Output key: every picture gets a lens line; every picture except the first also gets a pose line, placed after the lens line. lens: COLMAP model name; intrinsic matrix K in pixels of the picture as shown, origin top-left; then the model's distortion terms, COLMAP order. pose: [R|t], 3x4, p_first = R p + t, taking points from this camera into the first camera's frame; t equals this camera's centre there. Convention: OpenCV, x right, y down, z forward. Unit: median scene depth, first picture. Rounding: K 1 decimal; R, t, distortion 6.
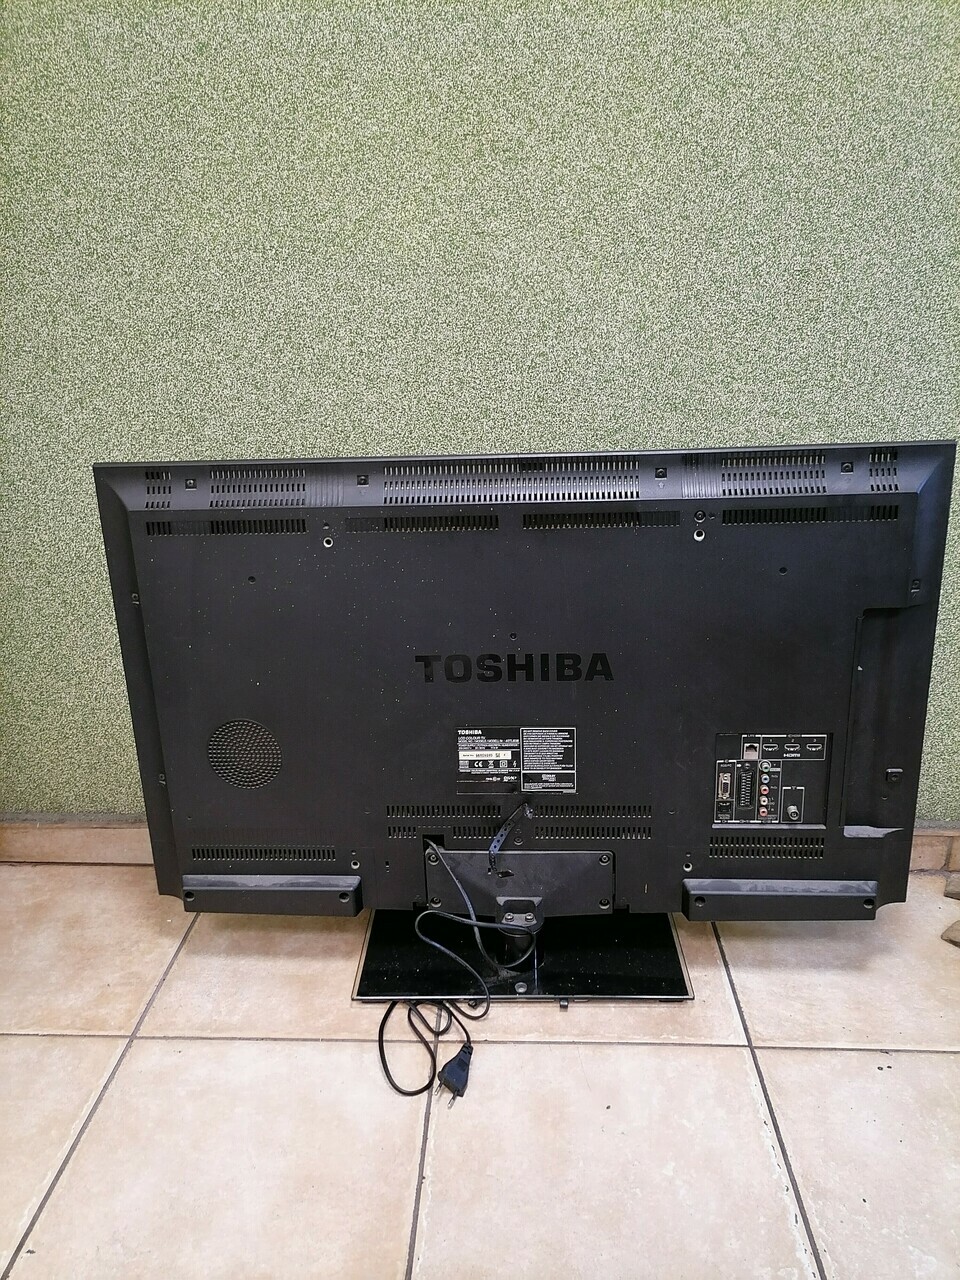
lens RADIAL K [[948.9, 0, 474.7], [0, 948.9, 640.1], [0, 0, 1]] dist [0.025097, -0.001672]
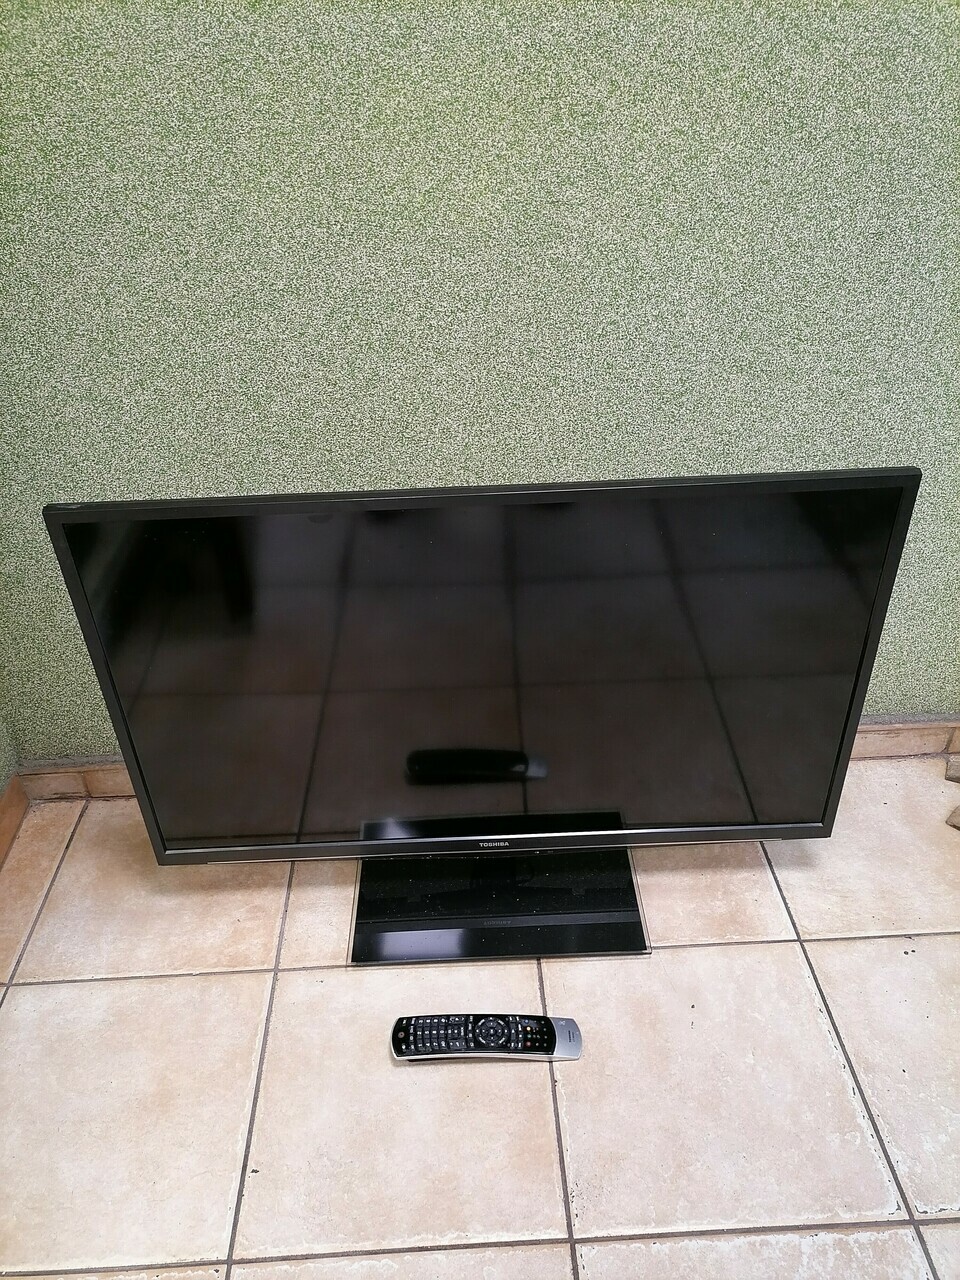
lens RADIAL K [[948.9, 0, 474.7], [0, 948.9, 640.1], [0, 0, 1]] dist [0.025097, -0.001672]
pose [[0.996162, -0.059643, 0.064068, -0.165549], [0.041964, 0.967743, 0.248419, -0.244780], [-0.076818, -0.244777, 0.966532, -0.035876]]
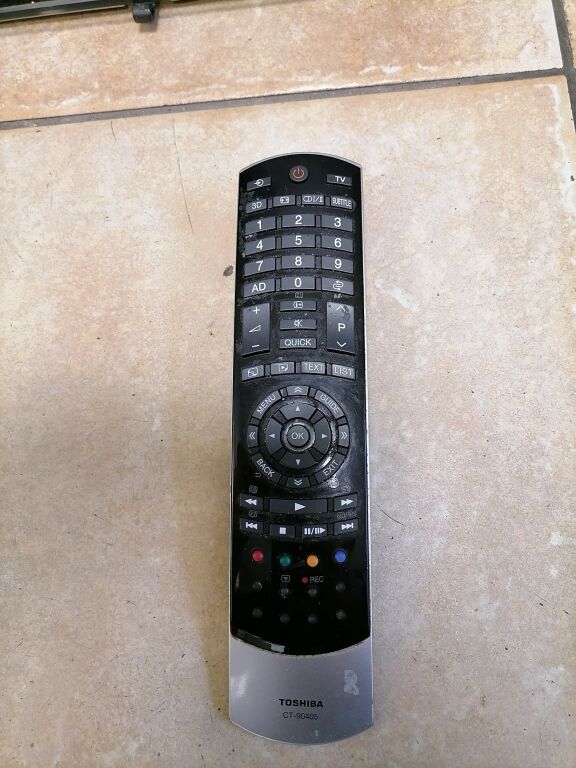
lens RADIAL K [[579.2, 0, 268.4], [0, 579.2, 383.5], [0, 0, 1]] dist [0.001624, 0.002905]
pose [[0.994814, -0.091518, -0.044381, 0.146089], [0.087642, 0.549859, 0.830647, 0.260998], [-0.051616, -0.830229, 0.555028, 0.711171]]
